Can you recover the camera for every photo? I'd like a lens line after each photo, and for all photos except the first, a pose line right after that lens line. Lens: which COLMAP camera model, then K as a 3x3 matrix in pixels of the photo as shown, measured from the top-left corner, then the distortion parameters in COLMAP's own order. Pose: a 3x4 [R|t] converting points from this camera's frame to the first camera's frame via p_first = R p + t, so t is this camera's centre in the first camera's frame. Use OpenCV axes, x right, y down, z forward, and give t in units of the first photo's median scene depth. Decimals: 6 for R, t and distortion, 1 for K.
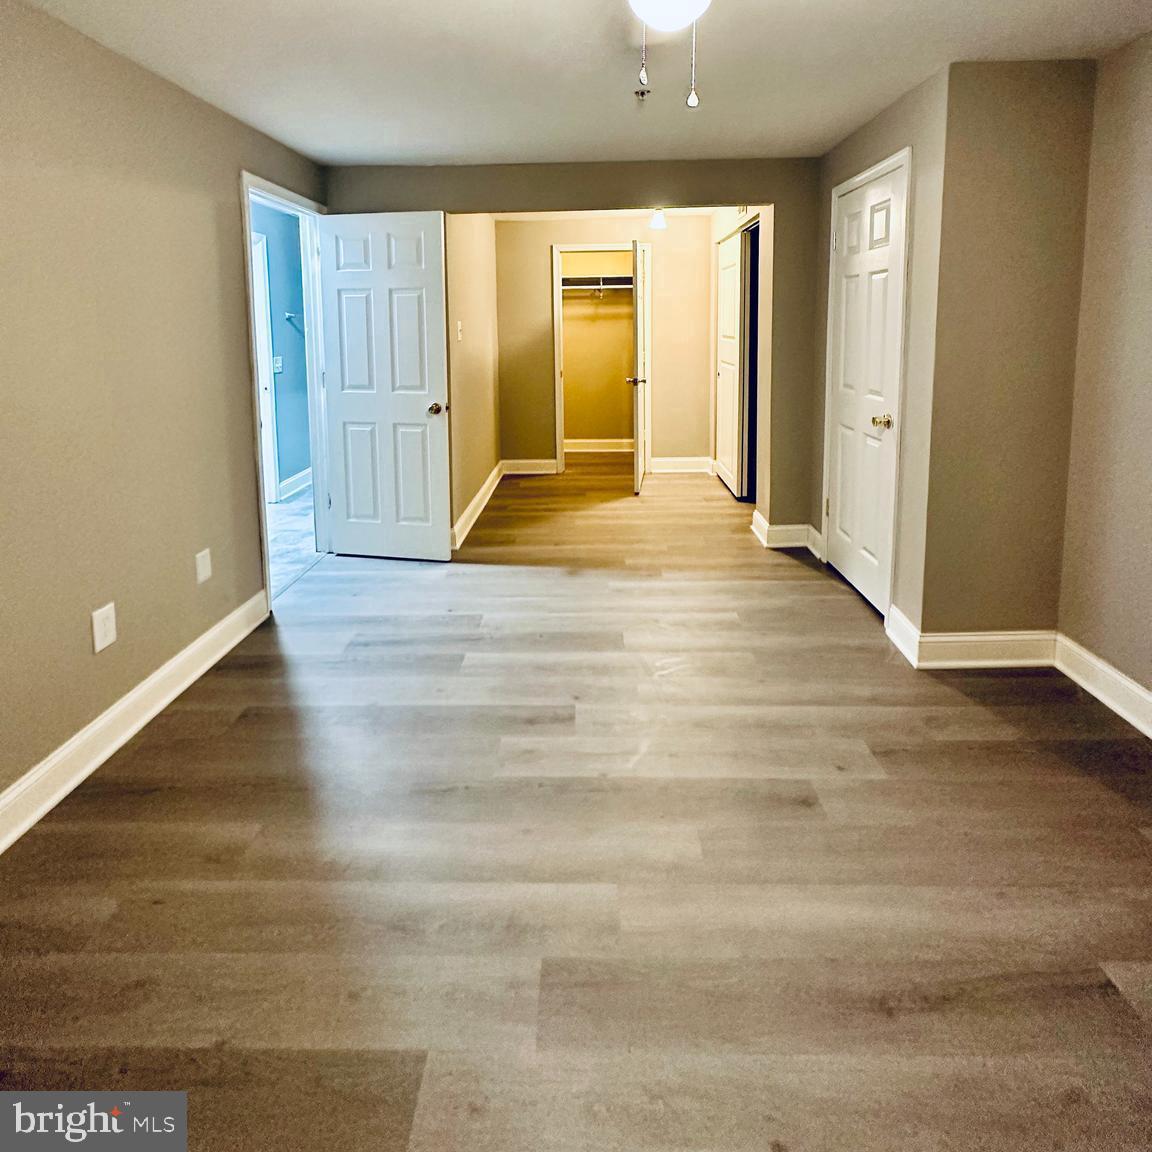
lens RADIAL K [[612.2, 0, 573.8], [0, 612.2, 527.0], [0, 0, 1]] dist [-0.002138, 0.000540]
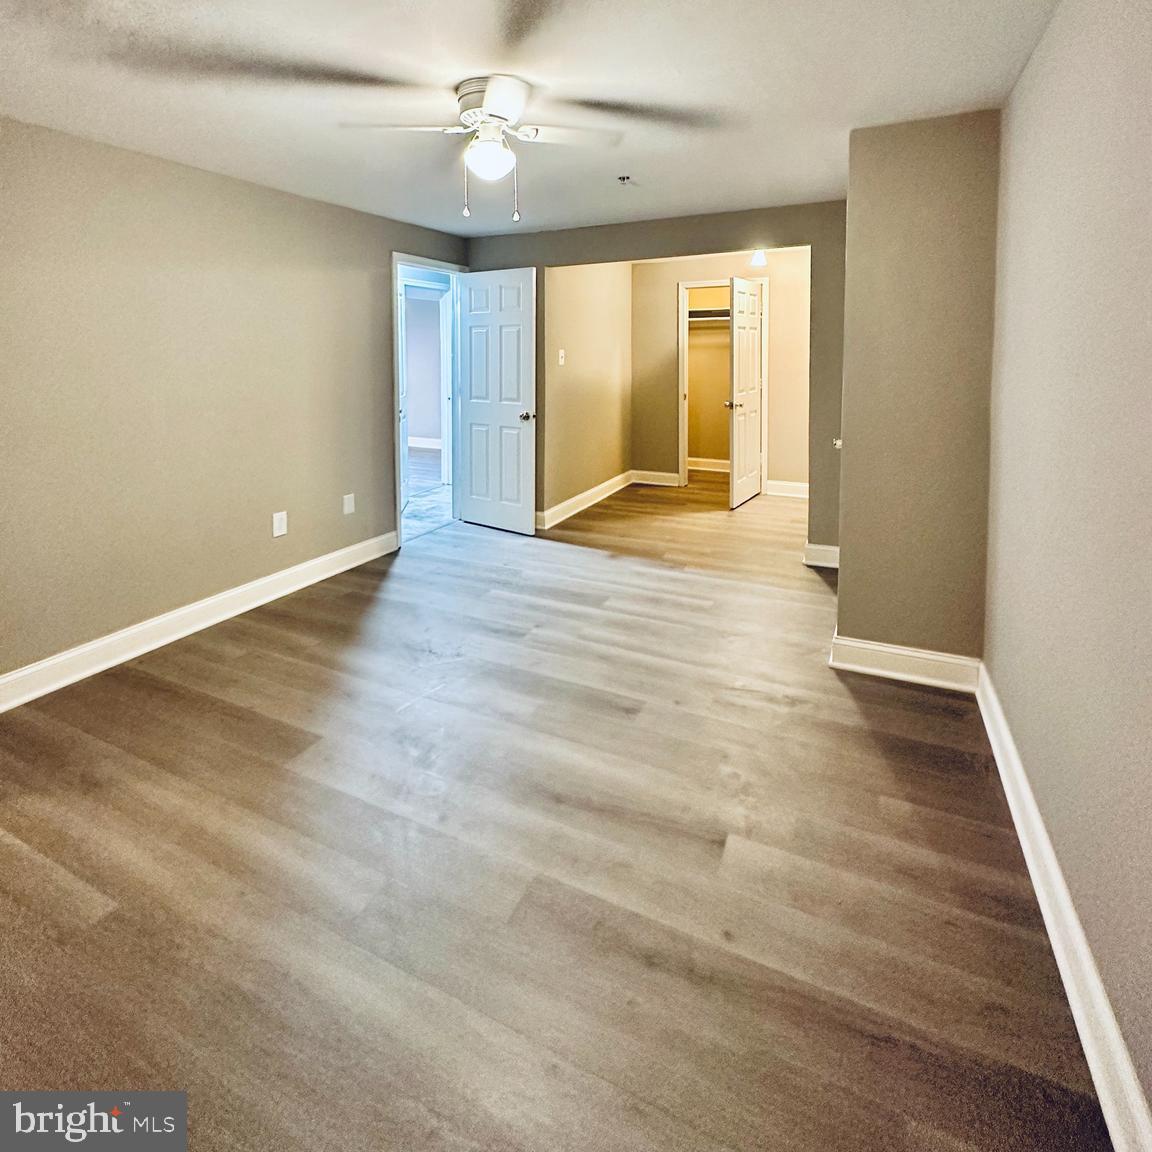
lens RADIAL K [[612.2, 0, 576.2], [0, 612.2, 576.1], [0, 0, 1]] dist [-0.002138, 0.000540]
pose [[0.905286, 0.153567, -0.396075, 0.388681], [-0.139720, 0.988135, 0.063771, 0.042068], [0.401168, -0.002392, 0.916001, -0.148431]]
